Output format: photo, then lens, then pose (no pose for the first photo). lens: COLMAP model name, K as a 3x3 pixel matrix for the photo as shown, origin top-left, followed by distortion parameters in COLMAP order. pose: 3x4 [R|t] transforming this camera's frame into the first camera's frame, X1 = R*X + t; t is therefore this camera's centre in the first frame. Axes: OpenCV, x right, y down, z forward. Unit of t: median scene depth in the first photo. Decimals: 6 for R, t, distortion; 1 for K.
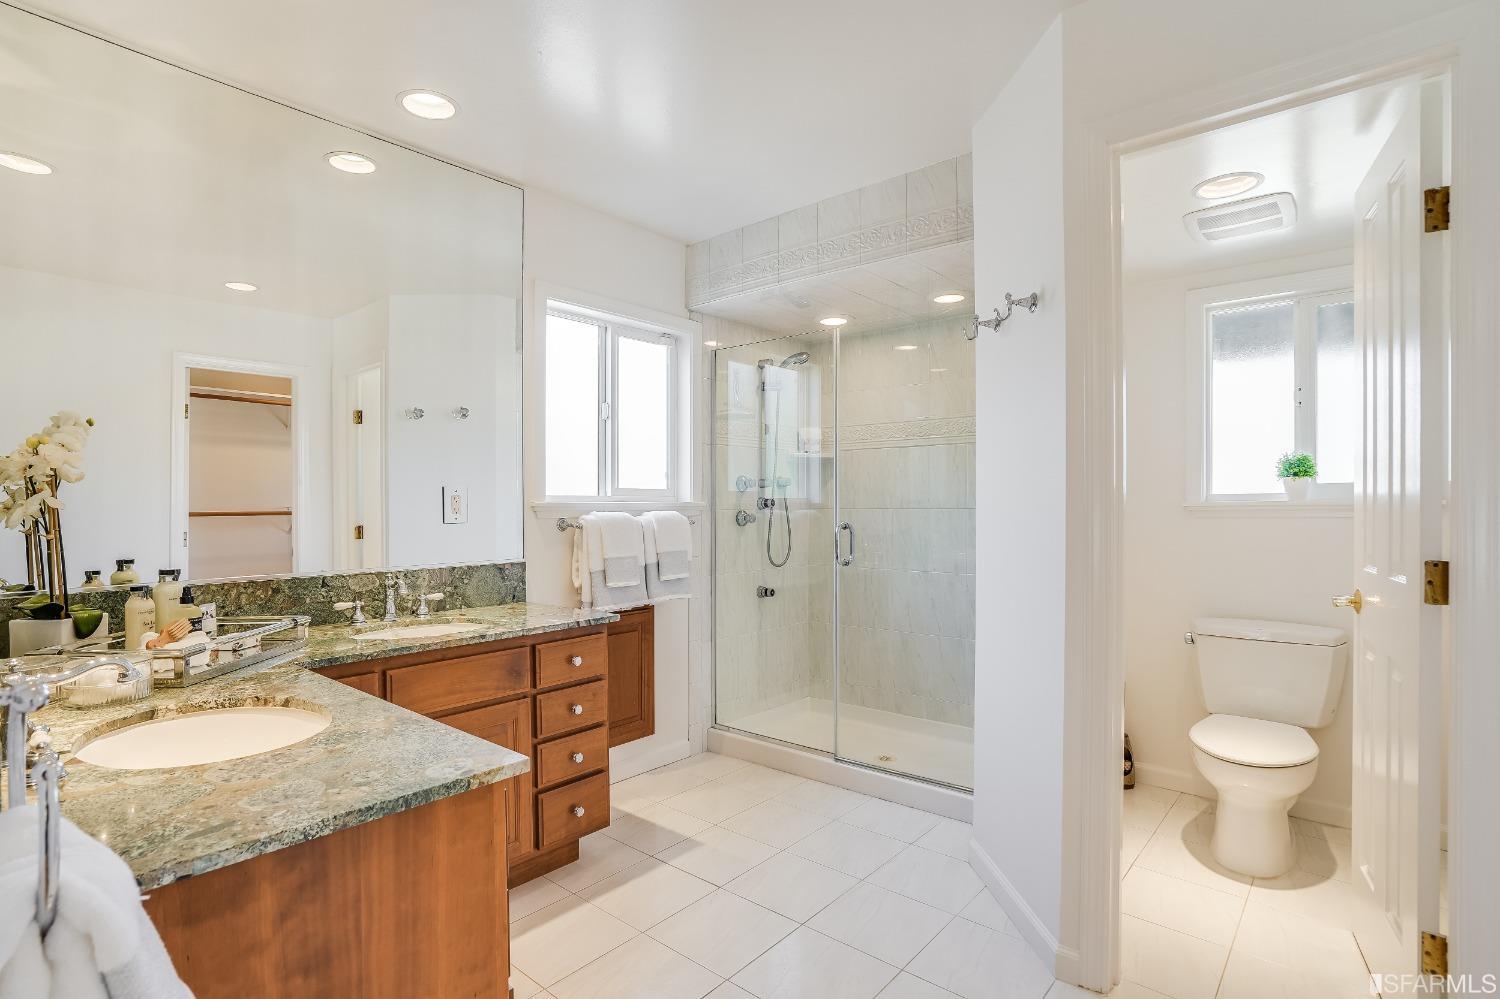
lens RADIAL K [[751.8, 0, 755.4], [0, 751.8, 503.6], [0, 0, 1]] dist [-0.016142, 0.001712]
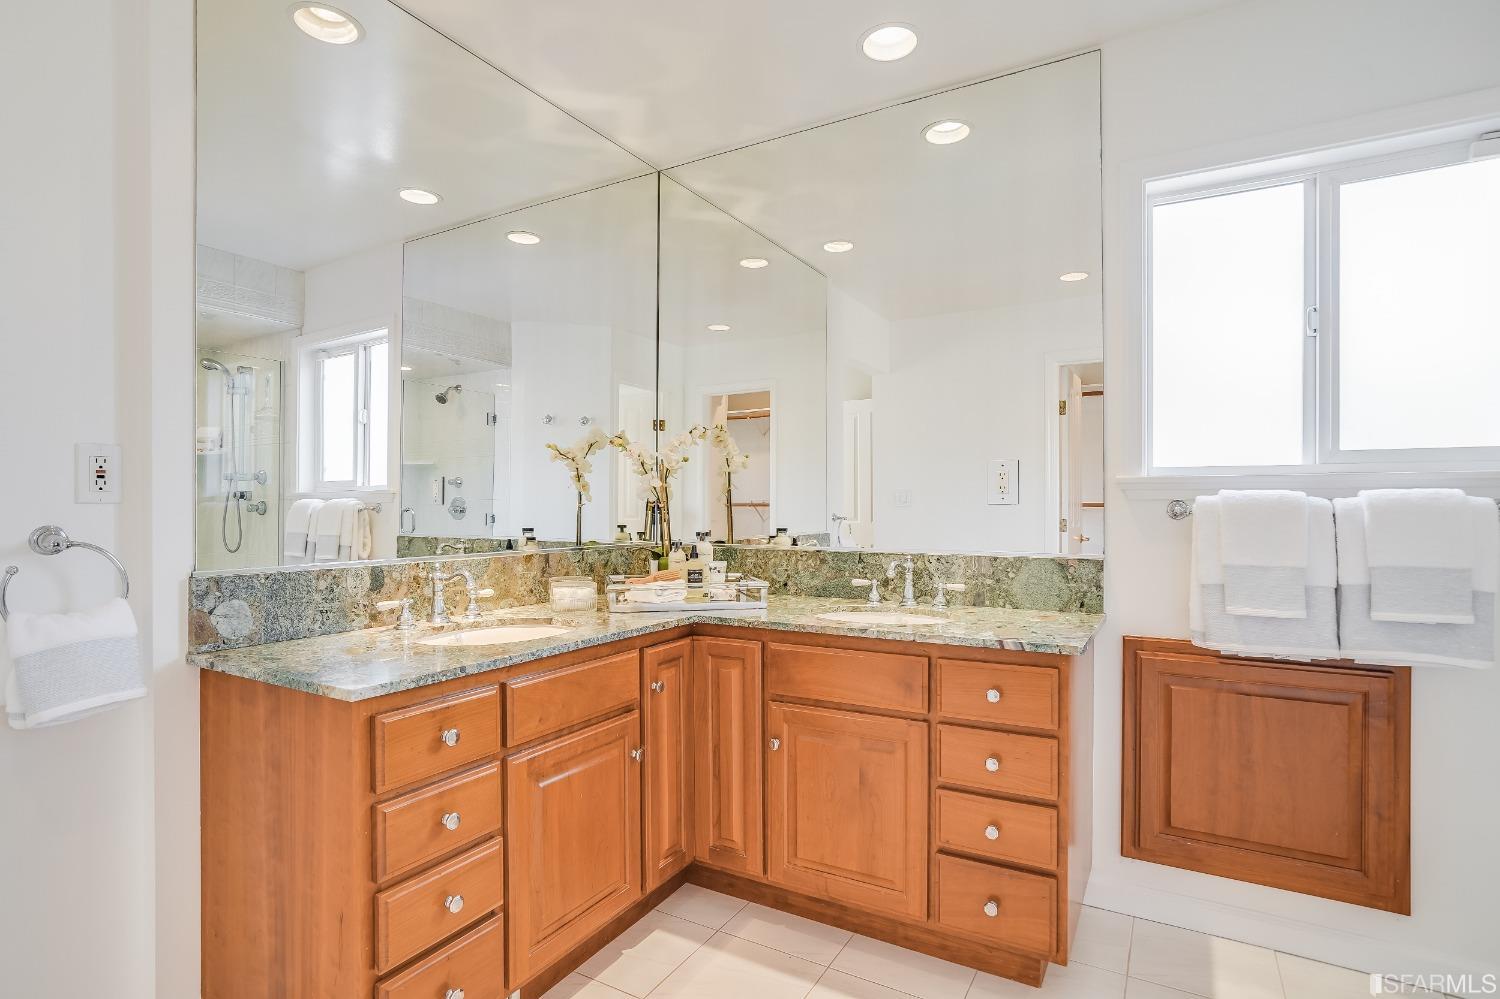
lens RADIAL K [[751.8, 0, 741.2], [0, 751.8, 503.4], [0, 0, 1]] dist [-0.016142, 0.001712]
pose [[0.172601, 0.000197, -0.984992, 0.357831], [0.000673, 1.000000, 0.000318, 0.023572], [0.984992, -0.000718, 0.172601, 0.546535]]
